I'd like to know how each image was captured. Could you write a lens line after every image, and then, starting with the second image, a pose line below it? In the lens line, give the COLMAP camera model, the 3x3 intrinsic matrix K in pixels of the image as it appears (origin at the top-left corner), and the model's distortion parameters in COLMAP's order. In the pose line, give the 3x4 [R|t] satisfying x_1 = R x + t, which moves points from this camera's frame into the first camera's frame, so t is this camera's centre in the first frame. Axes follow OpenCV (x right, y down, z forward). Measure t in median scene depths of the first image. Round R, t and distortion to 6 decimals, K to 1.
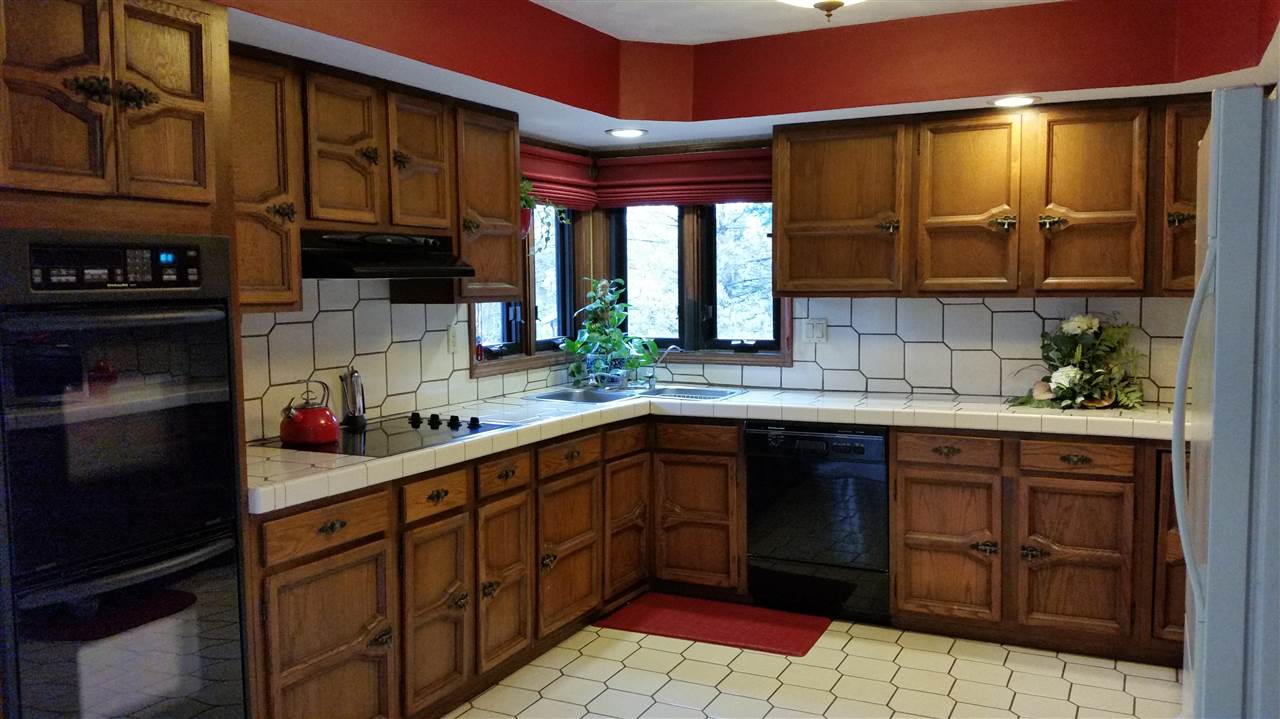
lens RADIAL K [[1006.3, 0, 647.8], [0, 1006.3, 356.6], [0, 0, 1]] dist [0.083940, -0.364196]
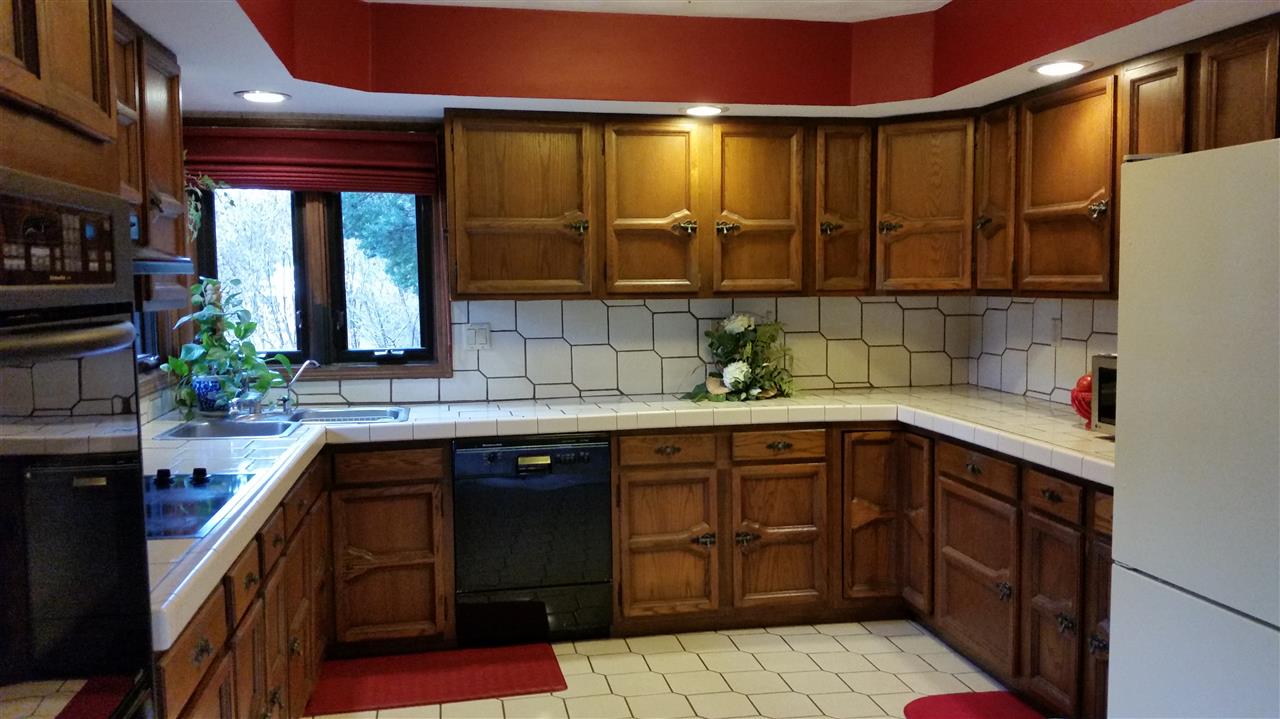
lens RADIAL K [[1006.3, 0, 647.8], [0, 1006.3, 356.6], [0, 0, 1]] dist [0.083940, -0.364196]
pose [[0.780340, -0.041911, 0.623950, -0.334220], [0.045392, 0.998916, 0.010329, -0.011593], [-0.623706, 0.020263, 0.781396, 0.215681]]
